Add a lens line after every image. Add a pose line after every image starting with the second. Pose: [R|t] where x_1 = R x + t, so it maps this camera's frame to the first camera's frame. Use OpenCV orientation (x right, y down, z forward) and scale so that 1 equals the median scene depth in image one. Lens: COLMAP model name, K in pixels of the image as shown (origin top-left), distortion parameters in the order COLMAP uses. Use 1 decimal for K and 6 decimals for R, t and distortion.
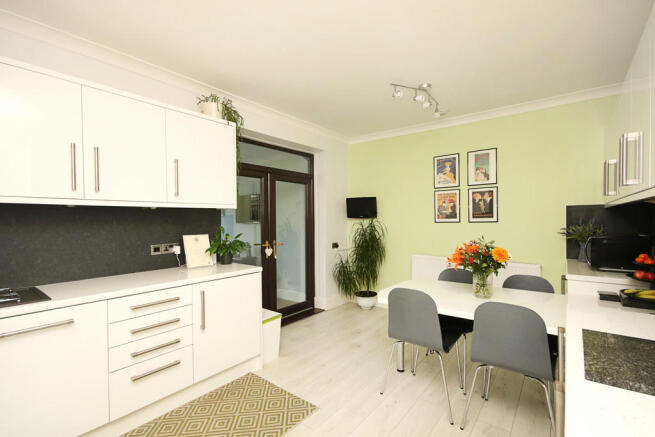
lens RADIAL K [[296.1, 0, 327.5], [0, 296.1, 218.5], [0, 0, 1]] dist [0.000655, 0.000064]
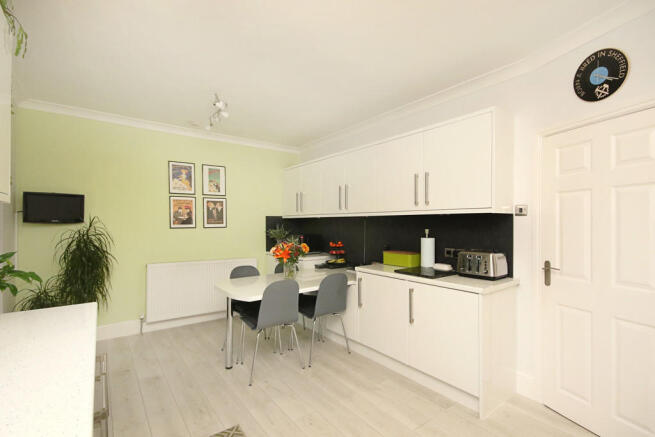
lens RADIAL K [[300.5, 0, 325.4], [0, 300.5, 224.0], [0, 0, 1]] dist [0.001219, 0.000097]
pose [[0.256110, -0.000230, 0.966648, -0.493795], [-0.003846, 0.999992, 0.001257, -0.004242], [-0.966640, -0.004039, 0.256107, 0.267423]]
